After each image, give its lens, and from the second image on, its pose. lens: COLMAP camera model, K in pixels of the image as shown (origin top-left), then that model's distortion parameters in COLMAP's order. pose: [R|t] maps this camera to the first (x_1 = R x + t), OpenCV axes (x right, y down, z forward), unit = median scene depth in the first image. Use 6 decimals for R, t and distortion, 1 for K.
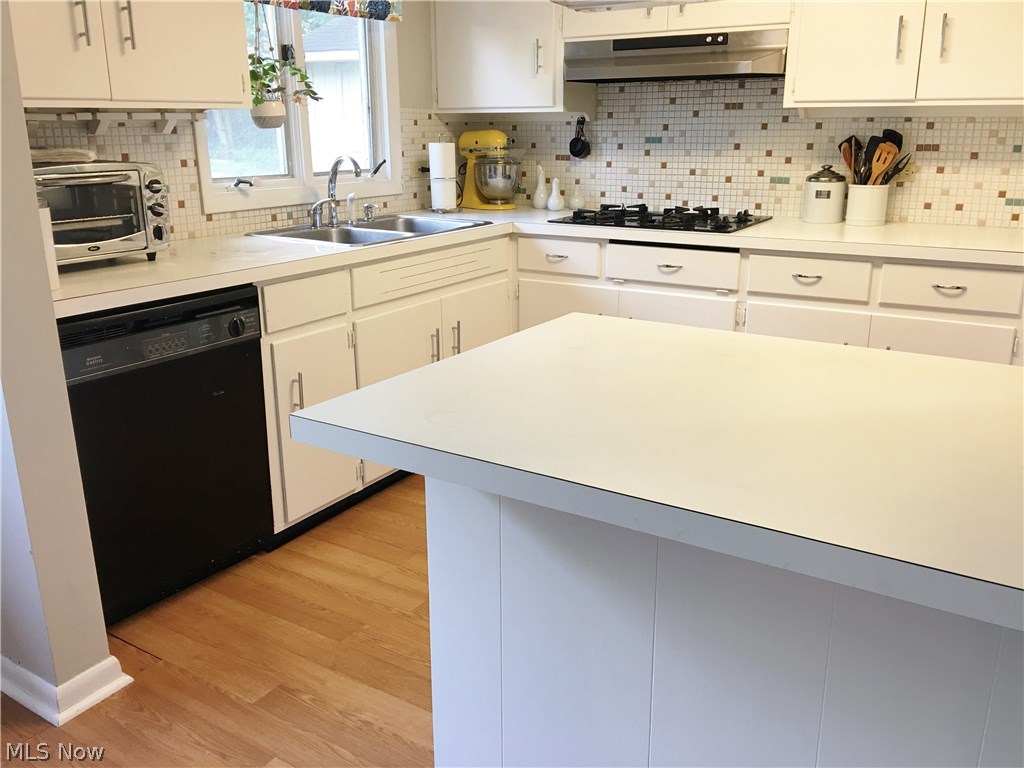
lens RADIAL K [[867.3, 0, 512.5], [0, 867.3, 385.4], [0, 0, 1]] dist [0.070353, -0.082669]
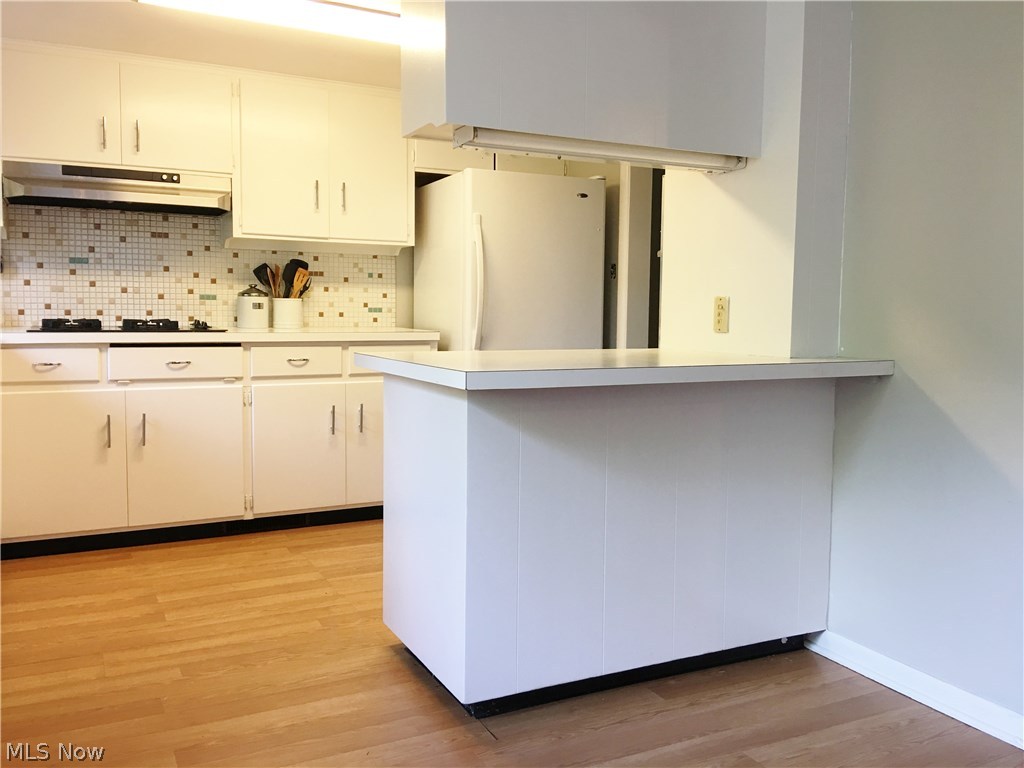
lens RADIAL K [[867.3, 0, 512.5], [0, 867.3, 383.7], [0, 0, 1]] dist [0.070353, -0.082669]
pose [[0.517324, -0.066764, 0.853181, -0.516634], [0.233423, 0.970159, -0.065617, 0.059241], [-0.823340, 0.233097, 0.517471, 0.057425]]
